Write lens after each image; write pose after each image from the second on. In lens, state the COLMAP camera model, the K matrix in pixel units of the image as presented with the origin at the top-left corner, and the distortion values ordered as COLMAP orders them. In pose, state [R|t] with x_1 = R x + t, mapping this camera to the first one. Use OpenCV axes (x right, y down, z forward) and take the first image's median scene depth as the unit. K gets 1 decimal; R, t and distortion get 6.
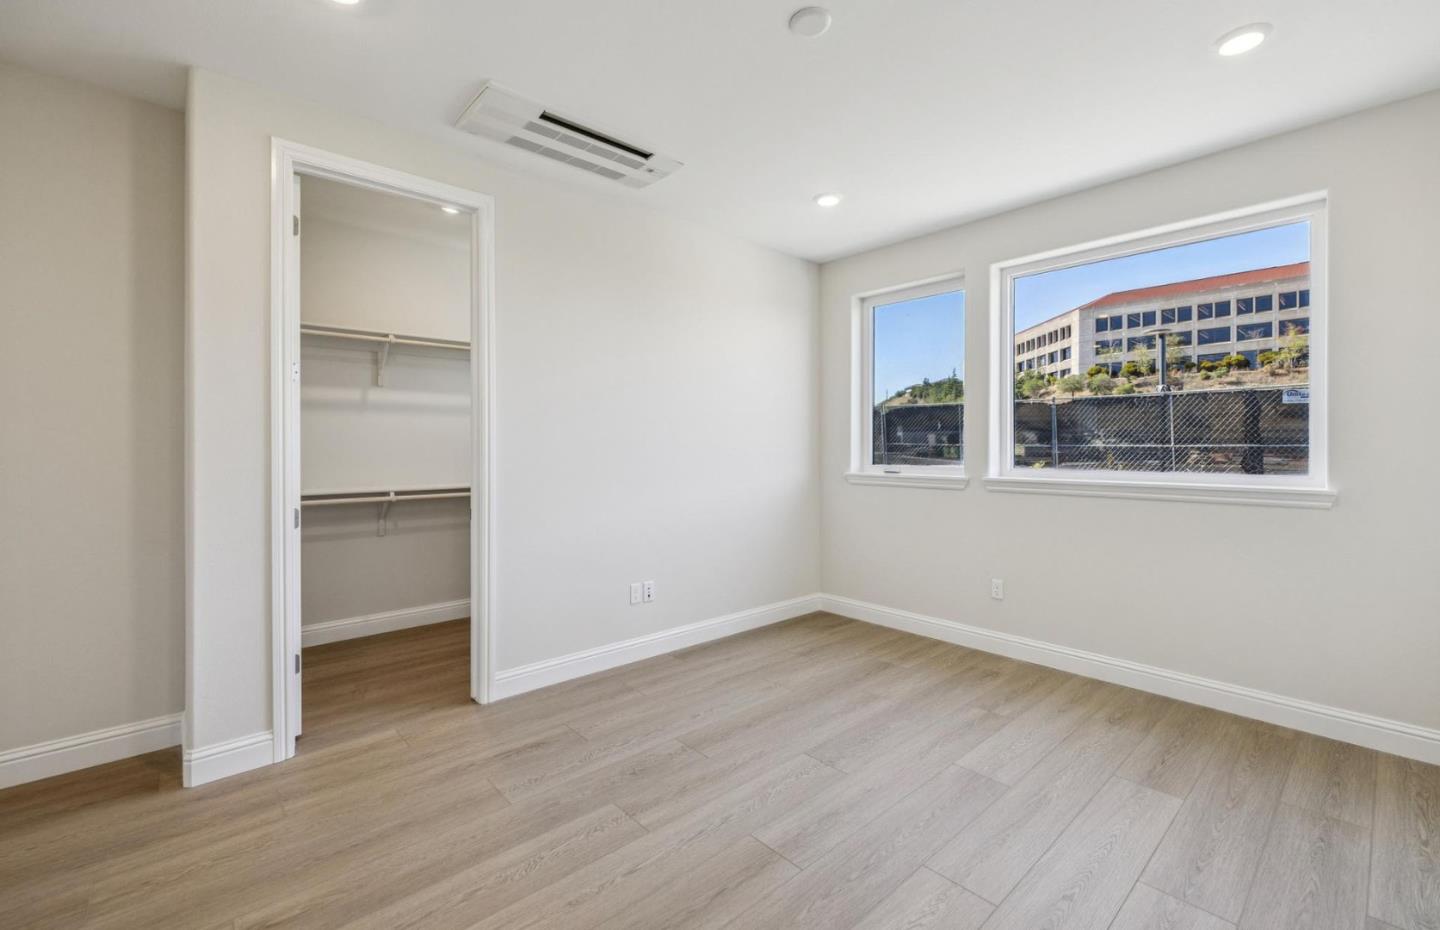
lens RADIAL K [[620.6, 0, 716.4], [0, 620.6, 453.2], [0, 0, 1]] dist [0.001845, 0.000155]
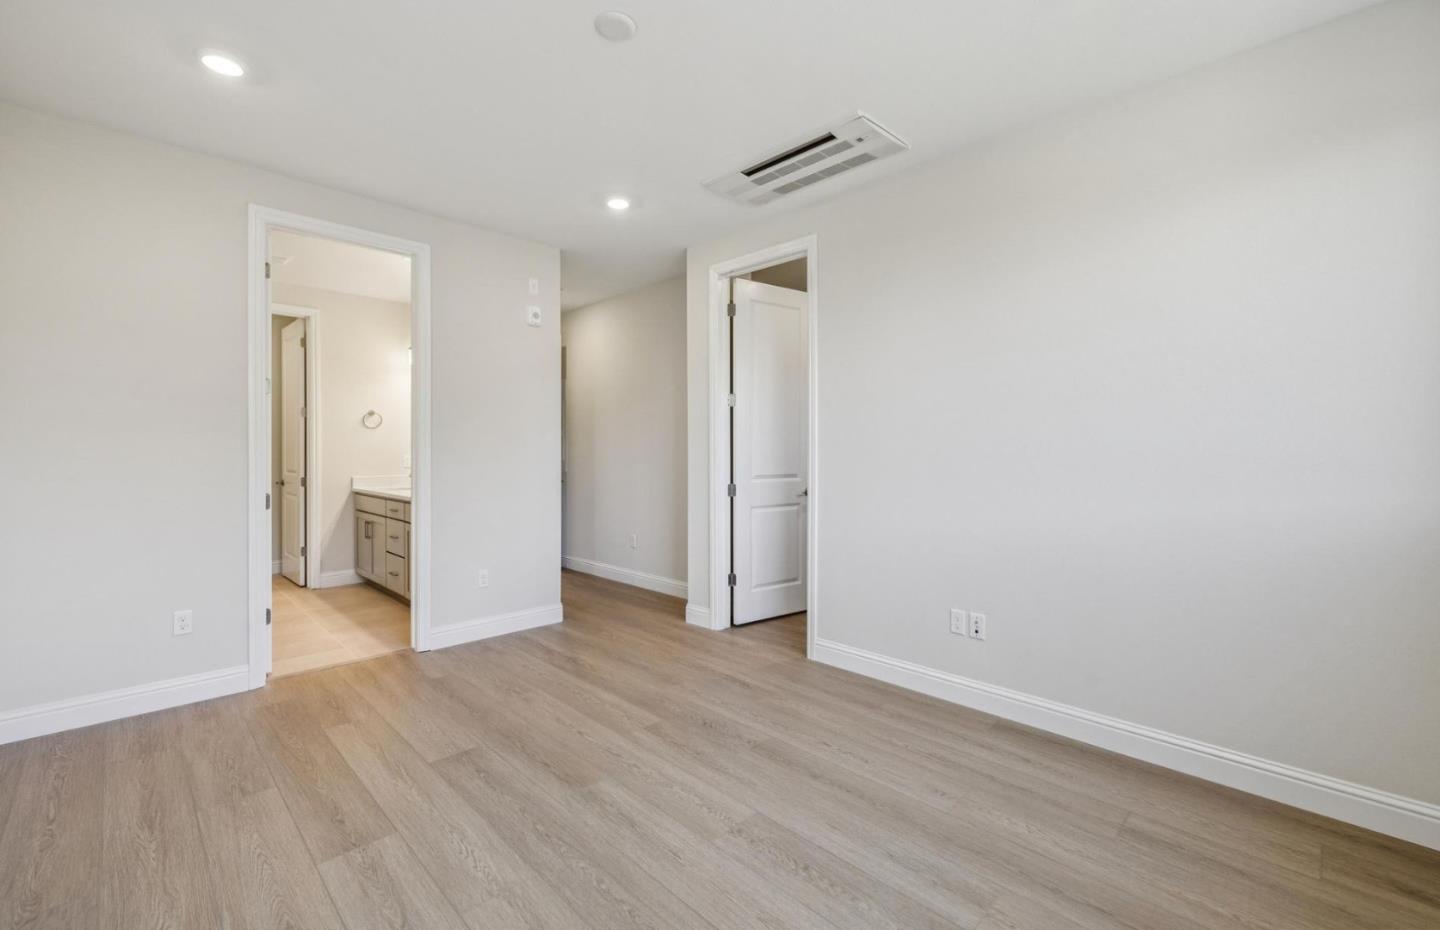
lens RADIAL K [[620.6, 0, 716.4], [0, 620.6, 453.2], [0, 0, 1]] dist [0.001845, 0.000155]
pose [[0.029100, 0.002296, -0.999574, 0.941893], [-0.012501, 0.999920, 0.001933, 0.008148], [0.999498, 0.012439, 0.029126, 0.901840]]
